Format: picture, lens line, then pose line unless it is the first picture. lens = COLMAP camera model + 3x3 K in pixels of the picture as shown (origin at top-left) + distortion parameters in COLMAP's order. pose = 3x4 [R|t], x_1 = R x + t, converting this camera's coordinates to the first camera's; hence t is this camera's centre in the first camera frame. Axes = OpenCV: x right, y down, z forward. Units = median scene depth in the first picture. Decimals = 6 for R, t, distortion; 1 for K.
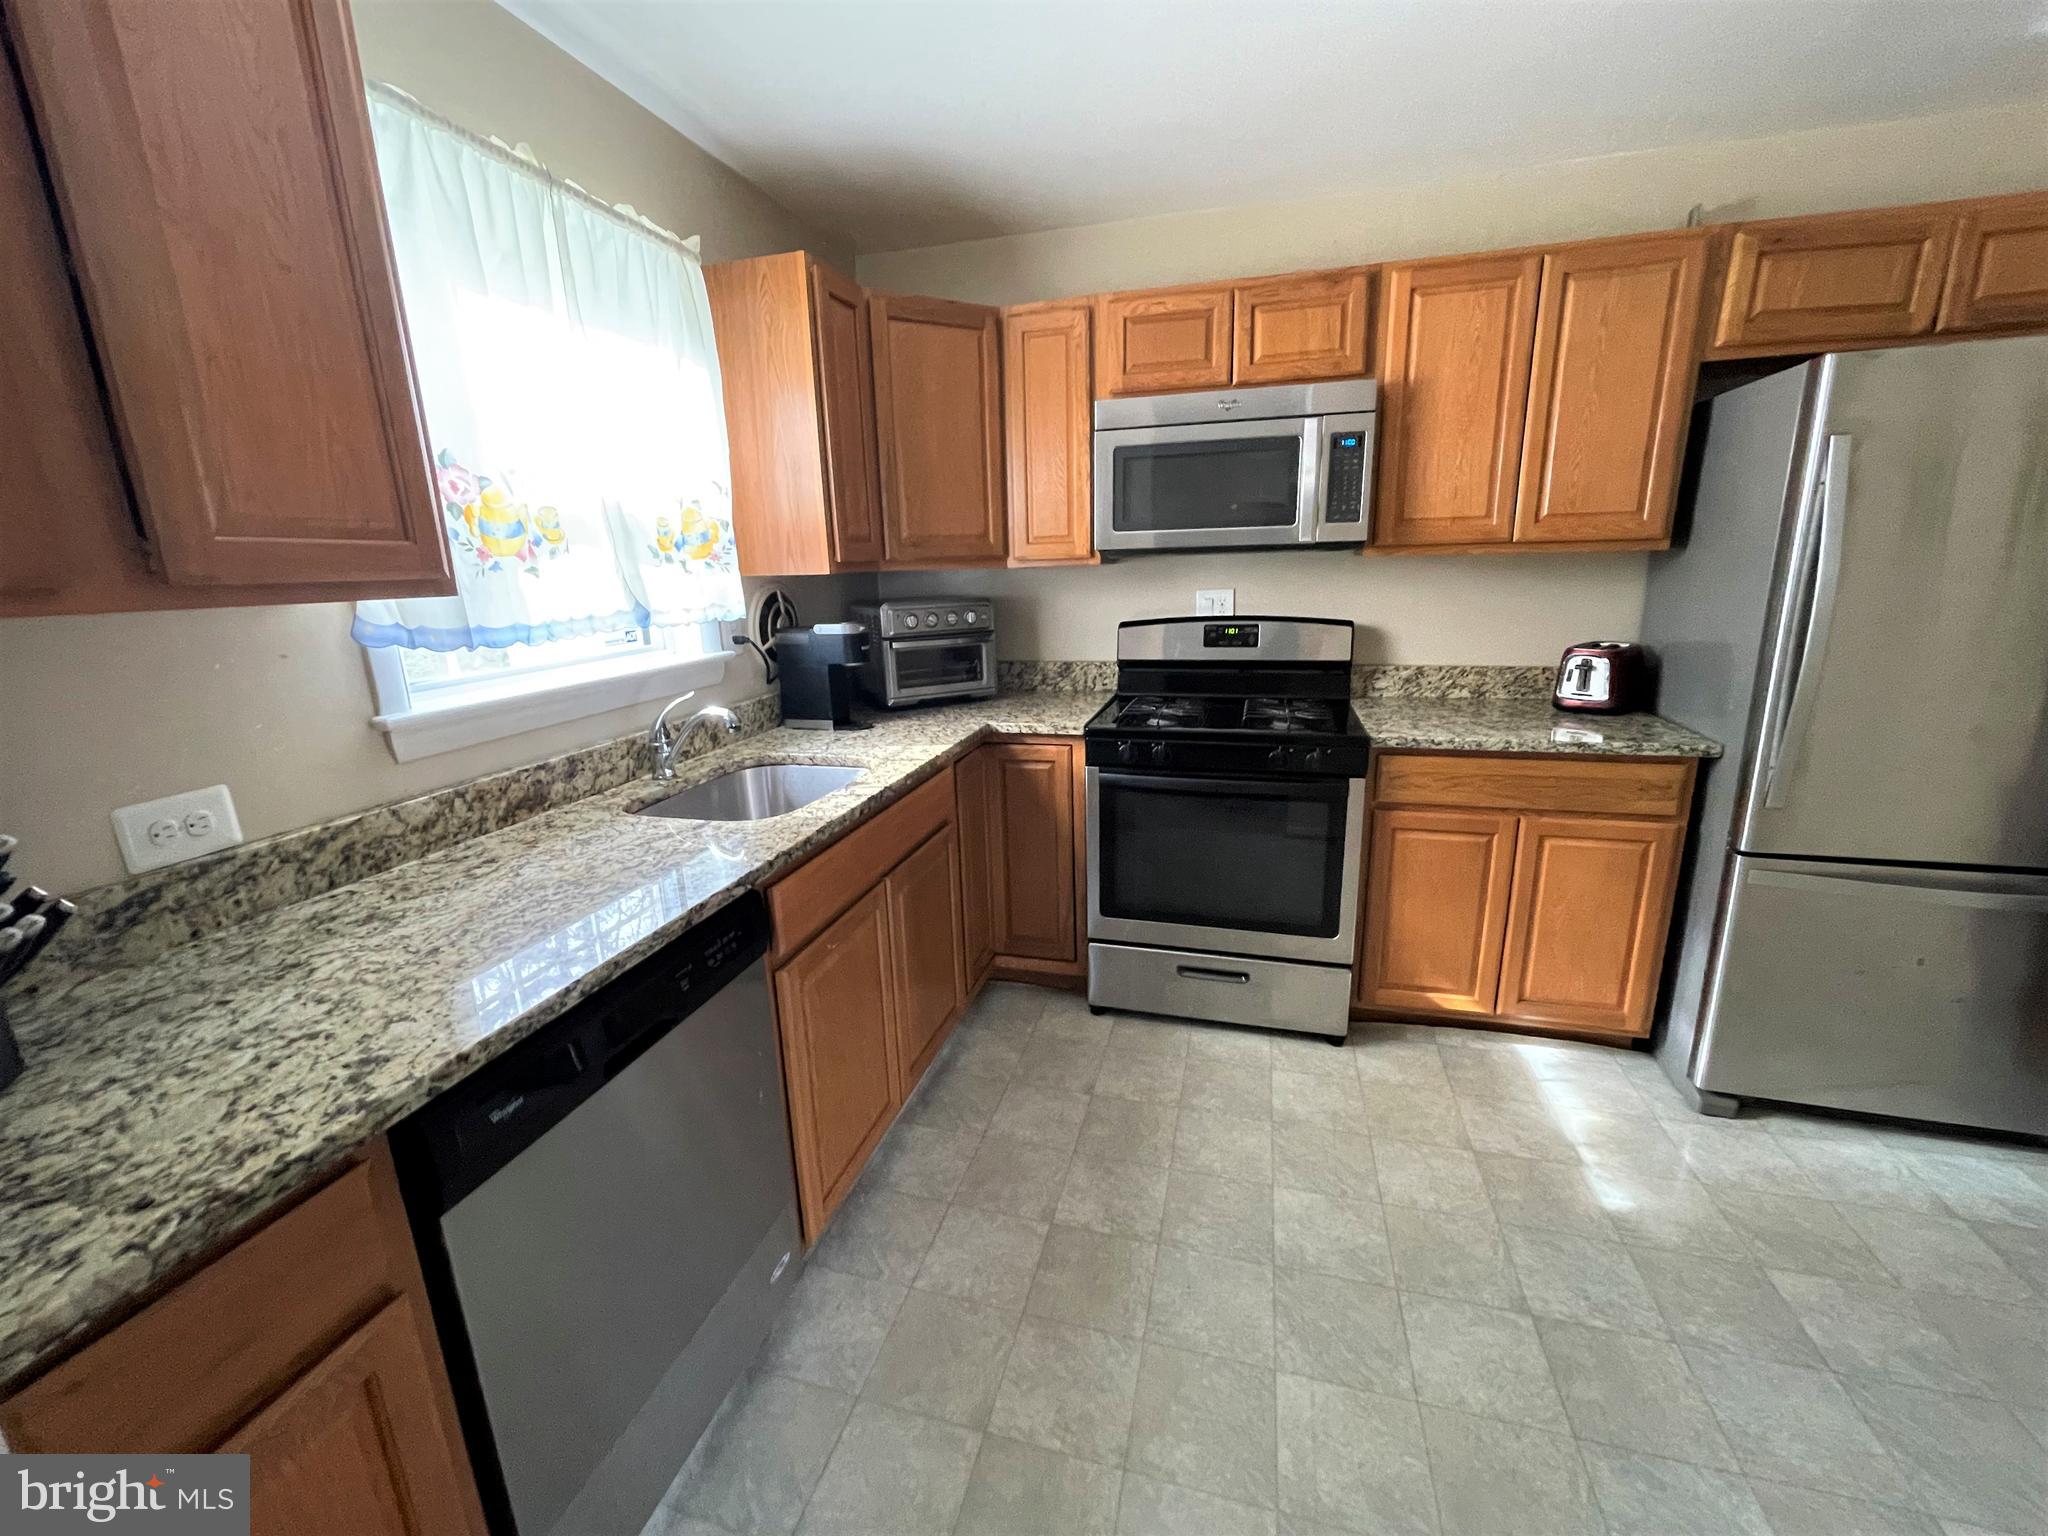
lens RADIAL K [[828.7, 0, 1032.6], [0, 828.7, 765.8], [0, 0, 1]] dist [-0.000796, -0.000044]
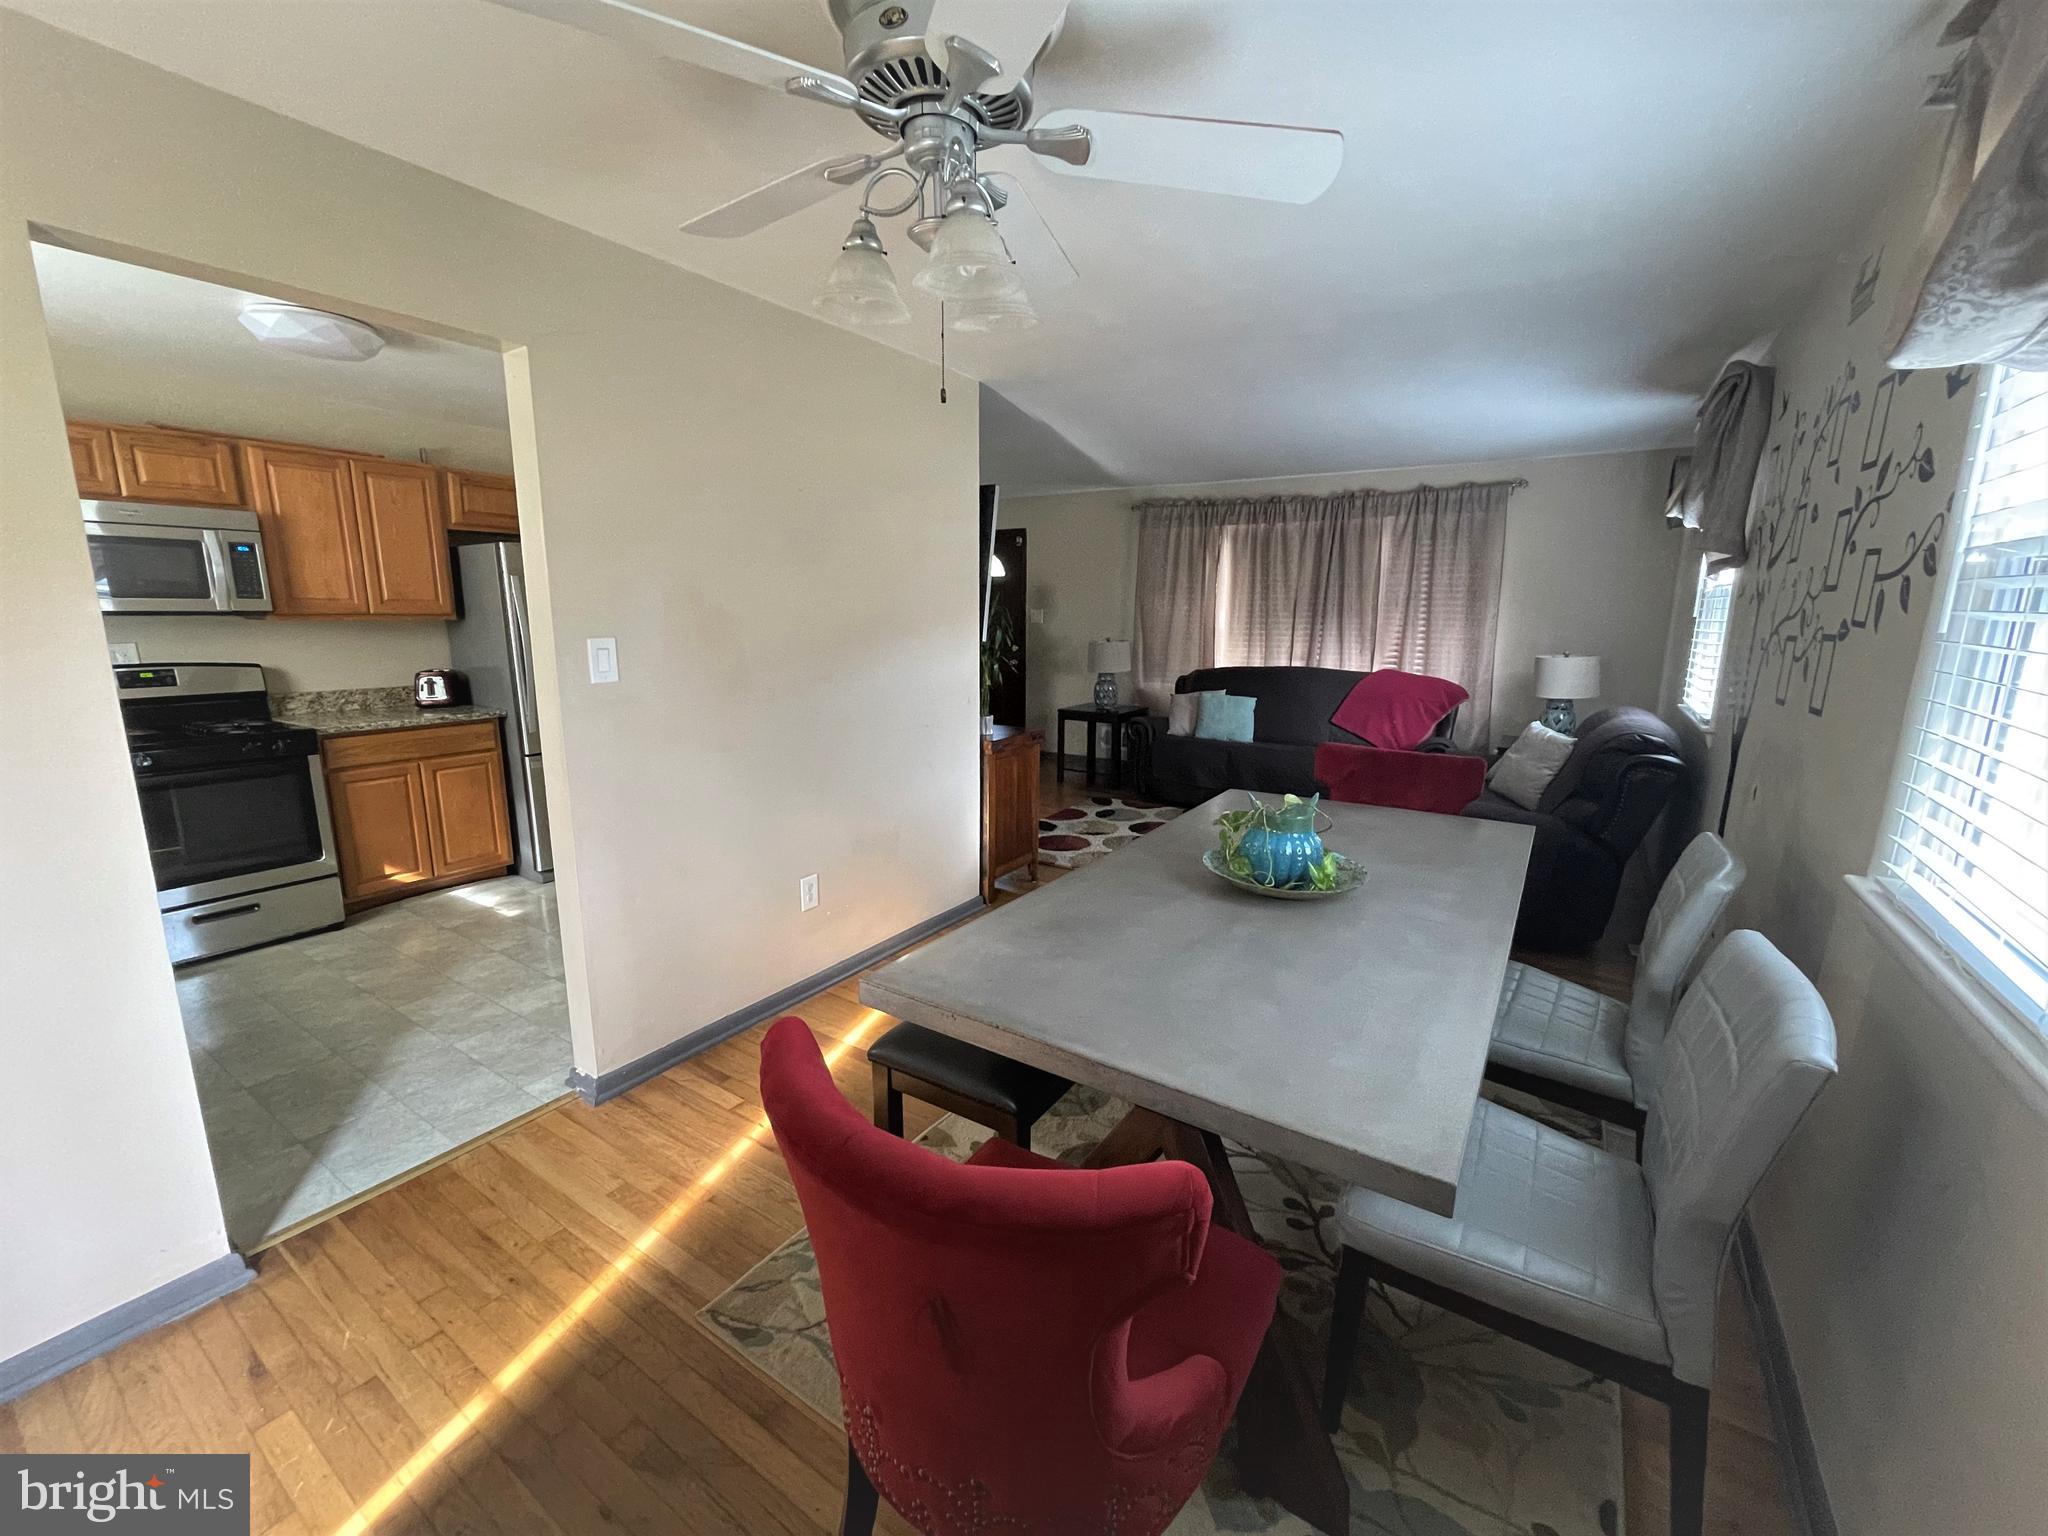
lens RADIAL K [[828.7, 0, 1017.1], [0, 828.7, 771.8], [0, 0, 1]] dist [-0.000796, -0.000044]
pose [[0.314279, -0.153556, 0.936829, -0.706054], [0.212676, 0.973138, 0.088161, 0.197539], [-0.925201, 0.171534, 0.338495, -0.828944]]
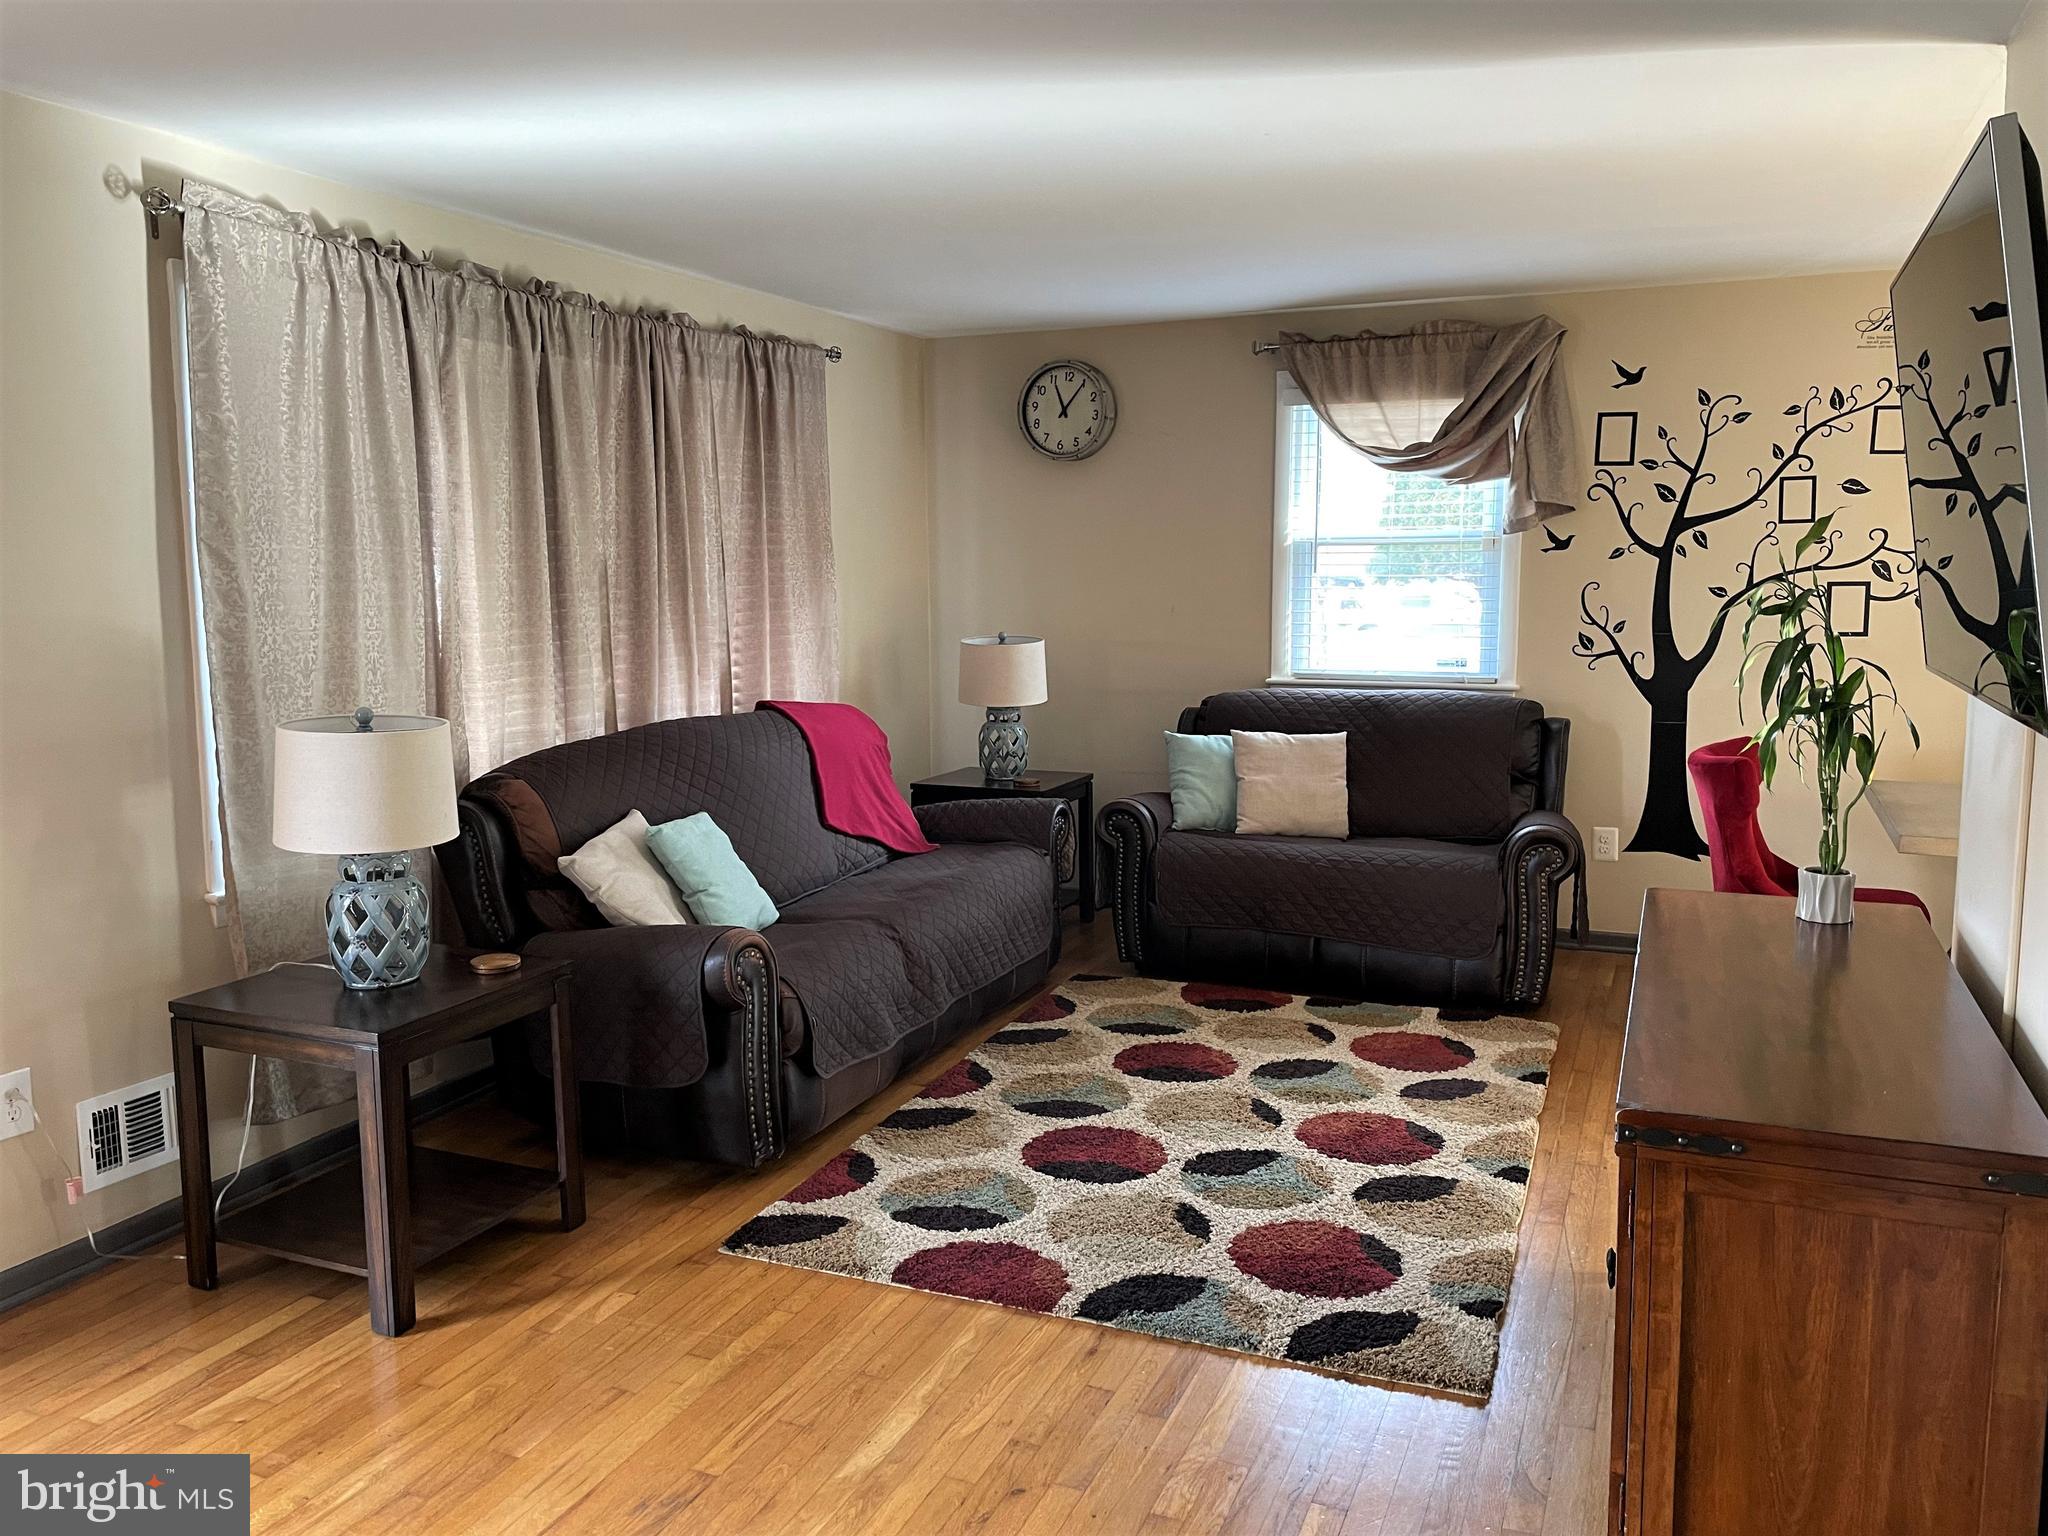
lens RADIAL K [[1559.2, 0, 1030.7], [0, 1559.2, 762.1], [0, 0, 1]] dist [0.053567, -0.053828]
pose [[-0.989668, 0.023102, 0.141503, 1.486265], [0.073335, 0.929628, 0.361128, -0.385940], [-0.123203, 0.367774, -0.921718, 1.106947]]
